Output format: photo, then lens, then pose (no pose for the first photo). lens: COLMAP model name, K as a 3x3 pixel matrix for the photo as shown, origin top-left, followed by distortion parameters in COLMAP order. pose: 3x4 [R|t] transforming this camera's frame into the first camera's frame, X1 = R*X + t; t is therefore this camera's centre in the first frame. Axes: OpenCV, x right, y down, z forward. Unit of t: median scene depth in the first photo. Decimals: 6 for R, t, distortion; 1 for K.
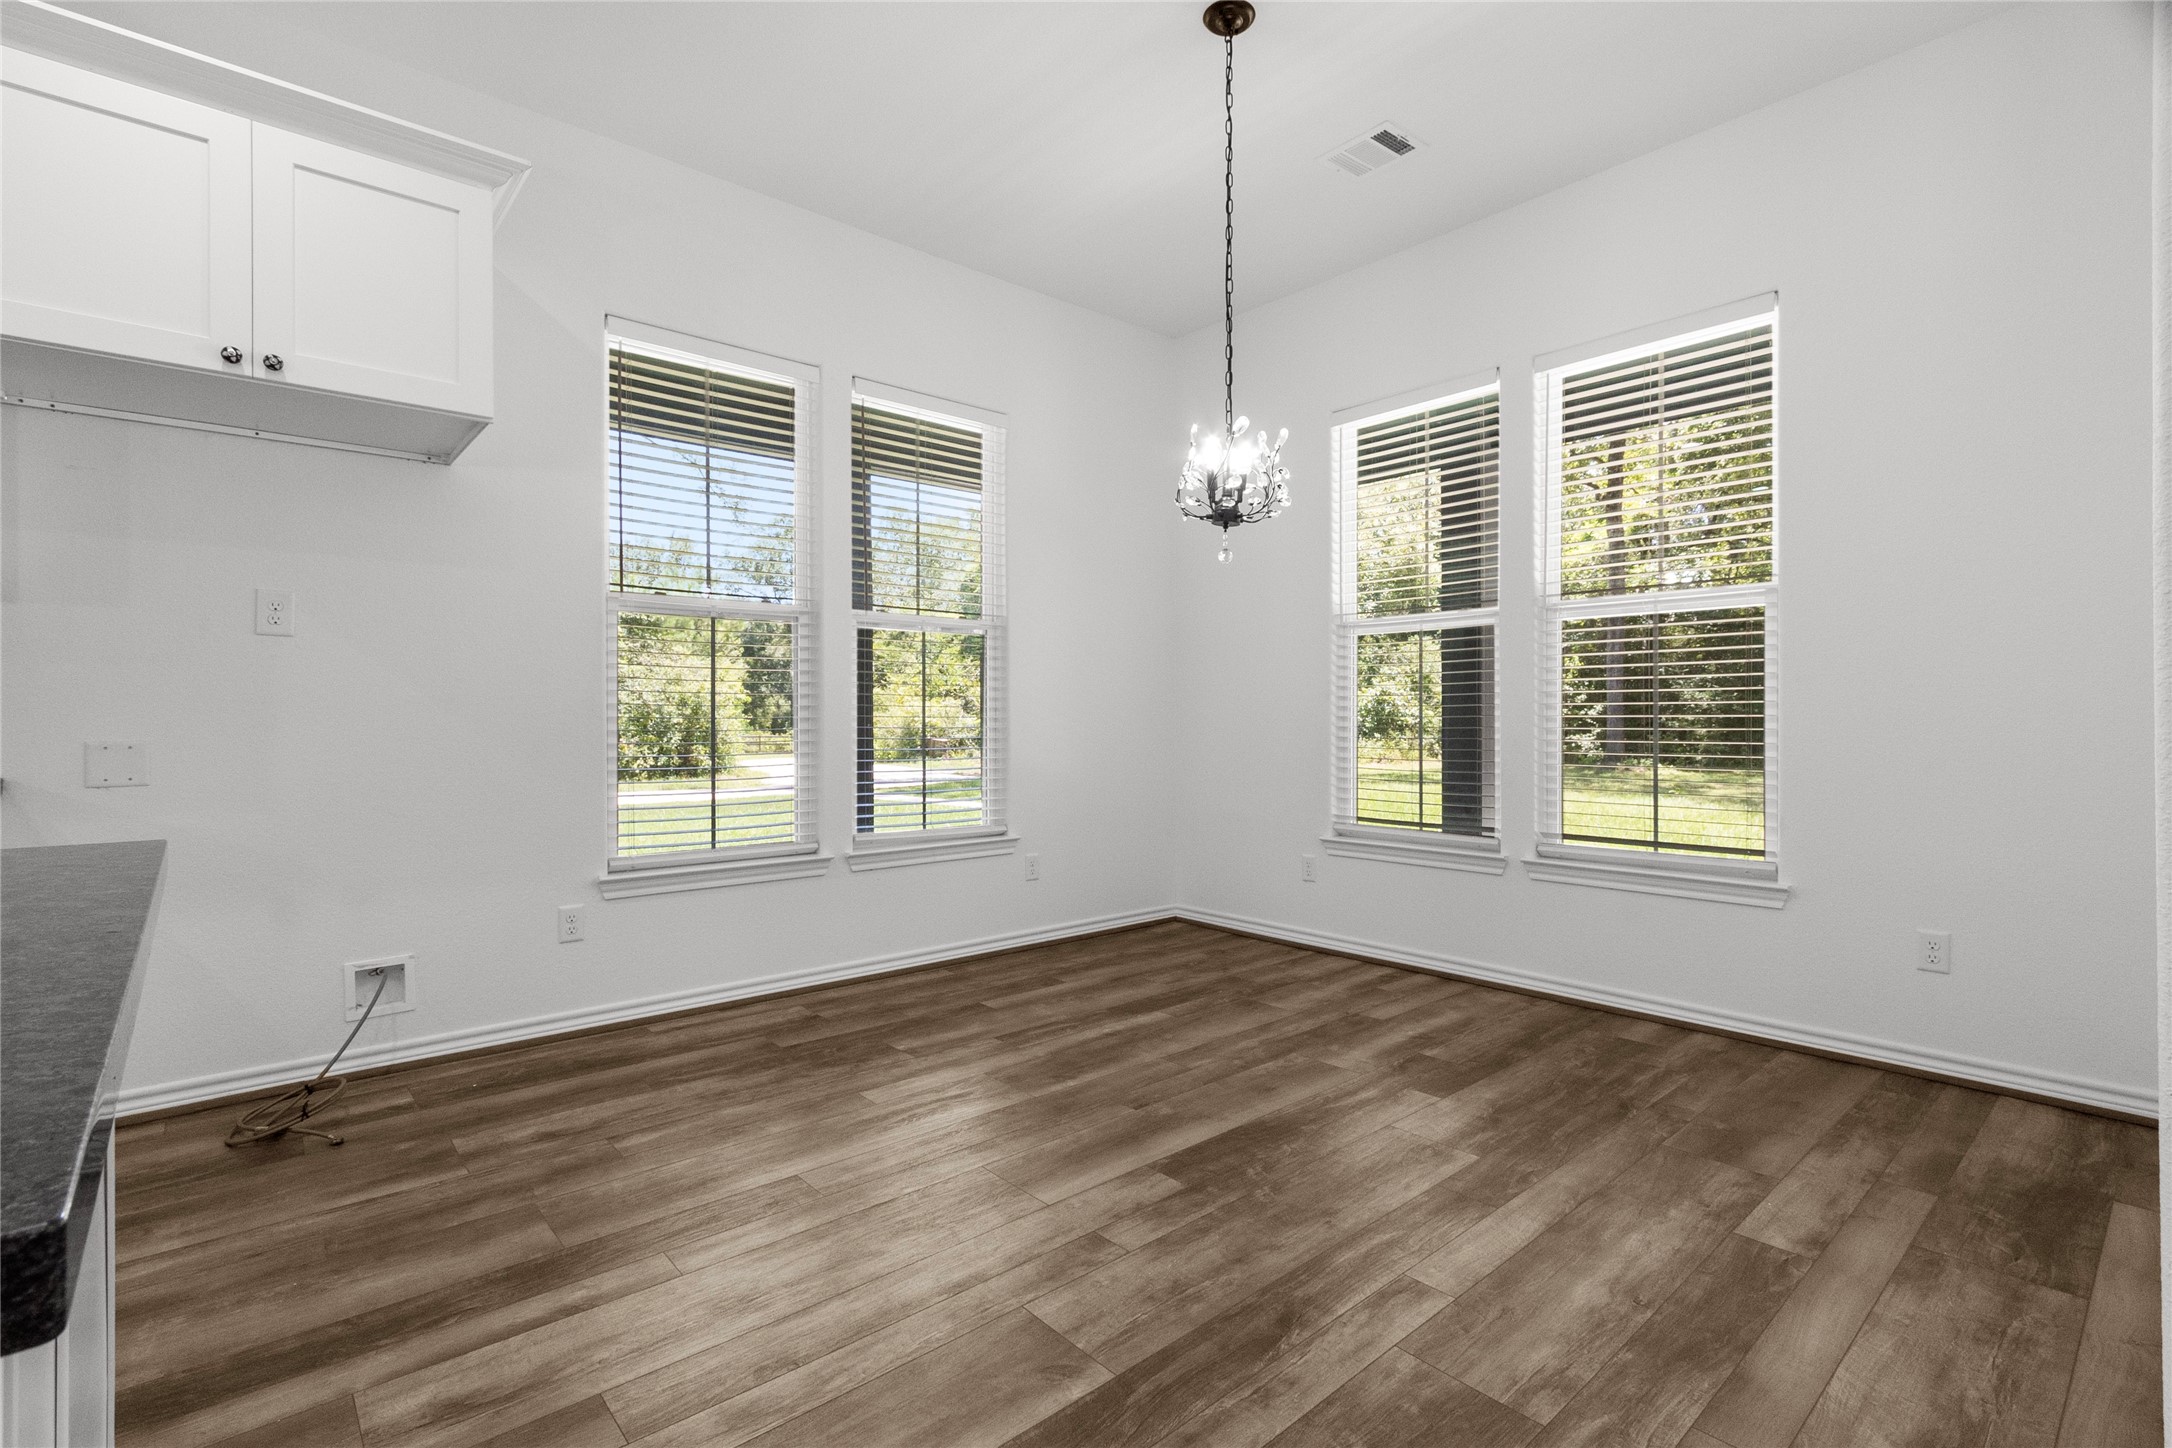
lens RADIAL K [[990.6, 0, 1075.4], [0, 990.6, 710.3], [0, 0, 1]] dist [0.003570, 0.000471]
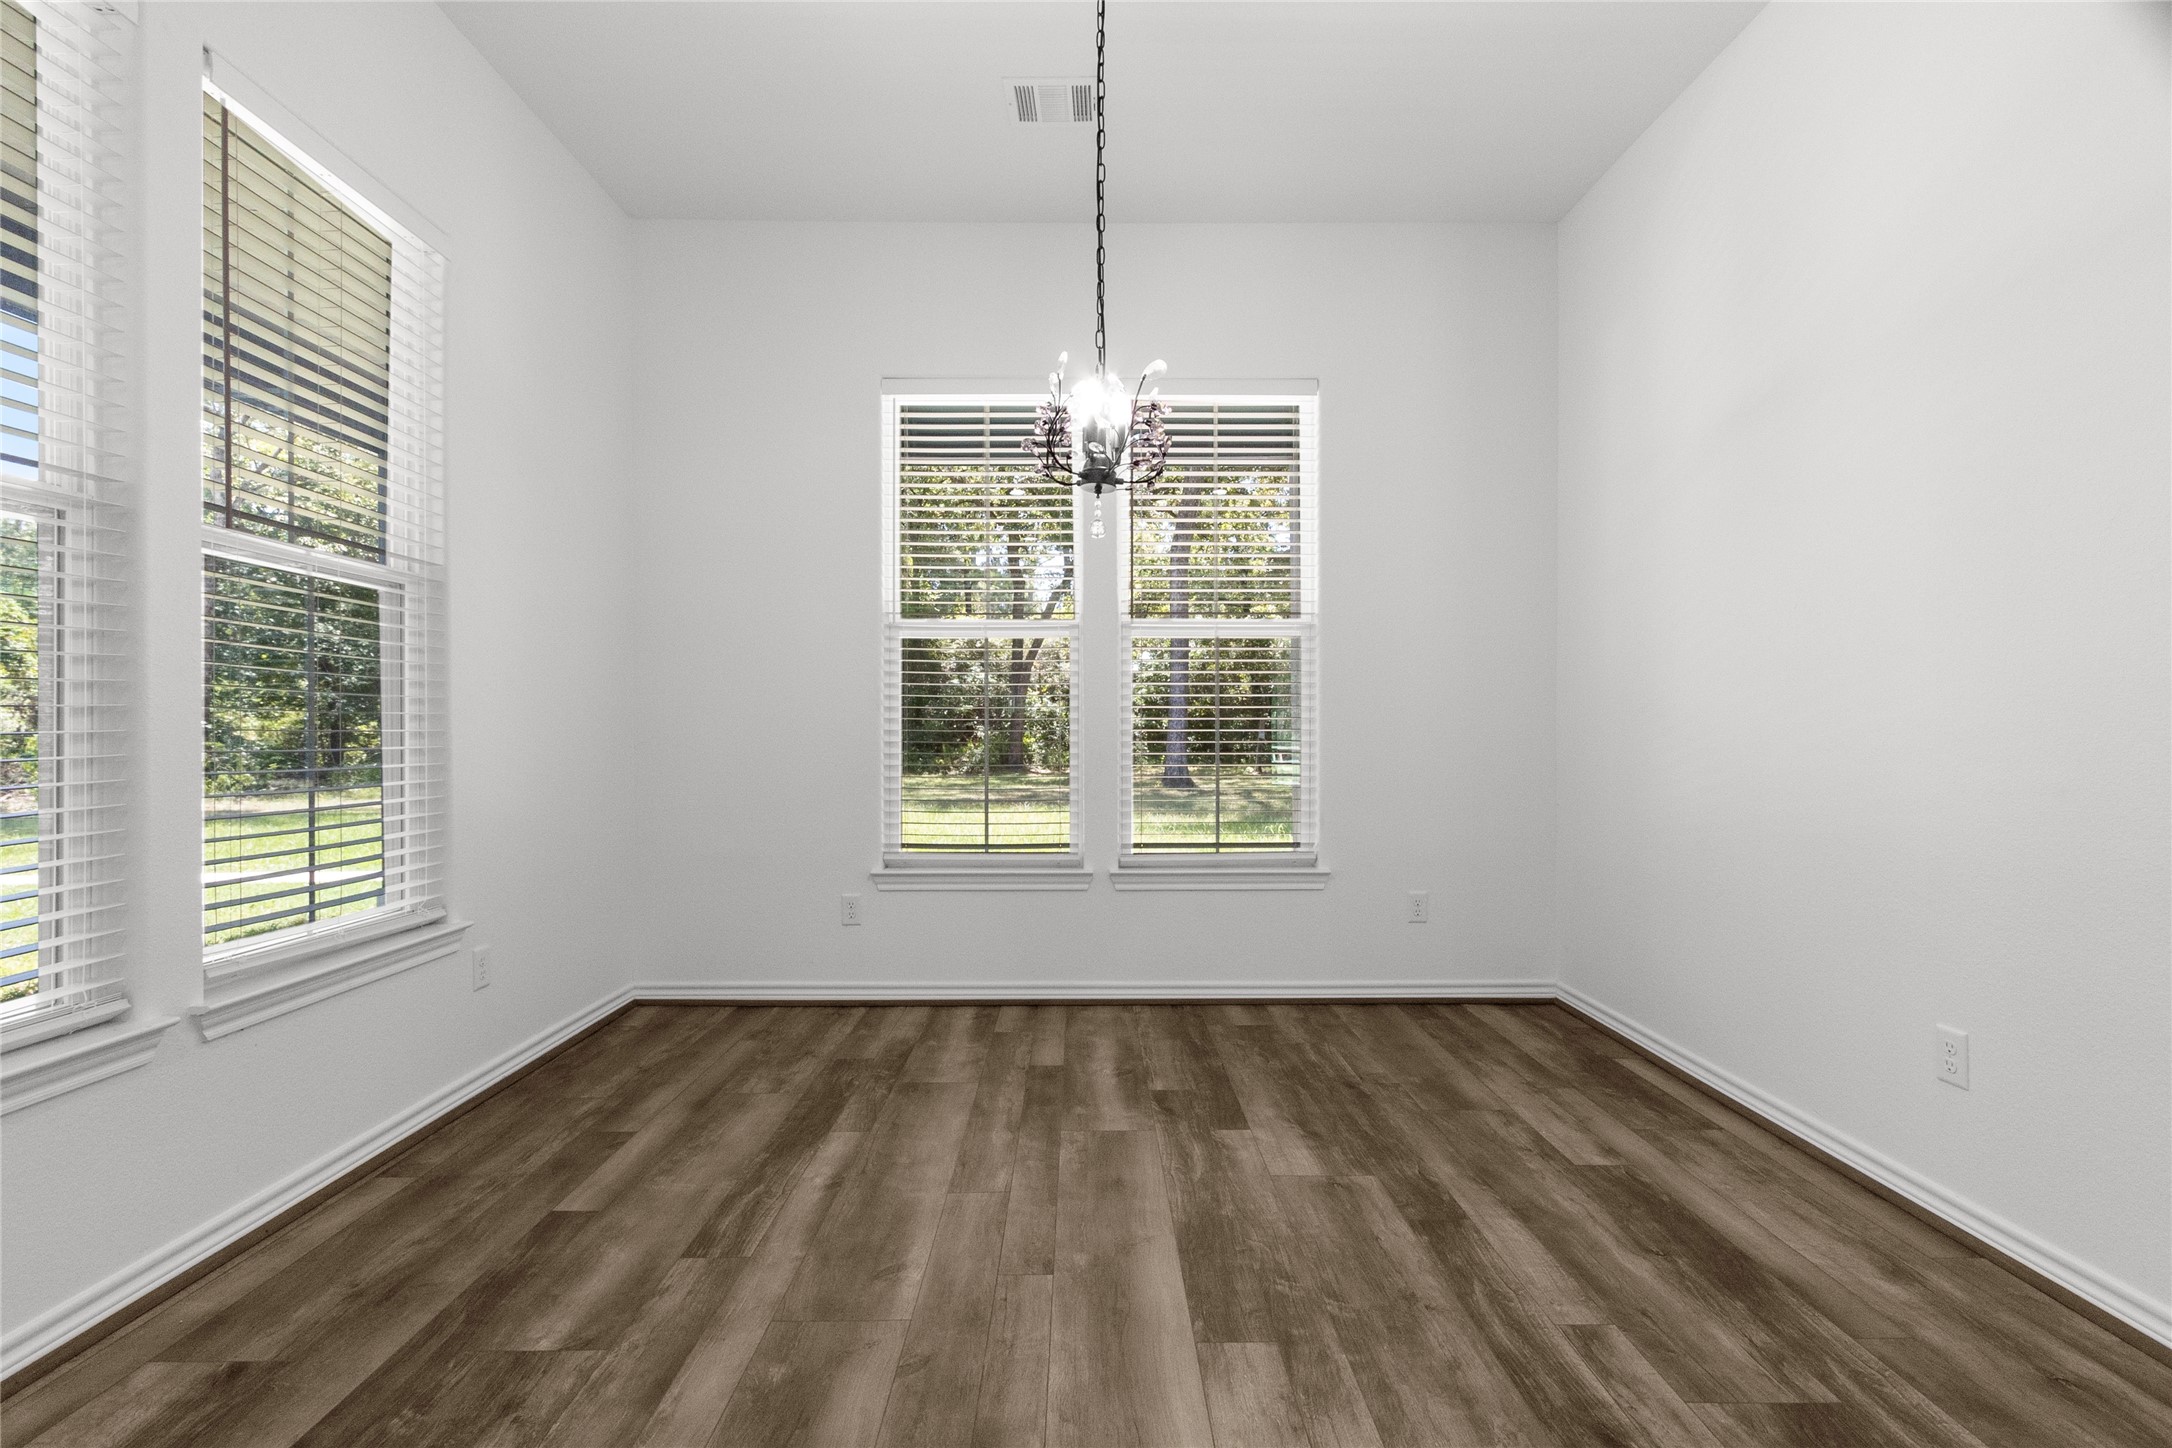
lens RADIAL K [[990.6, 0, 1082.0], [0, 990.6, 727.1], [0, 0, 1]] dist [0.003570, 0.000471]
pose [[0.649739, 0.004437, 0.760144, -0.401912], [-0.006909, 0.999976, 0.000069, 0.003276], [-0.760126, -0.005297, 0.649754, 0.435285]]
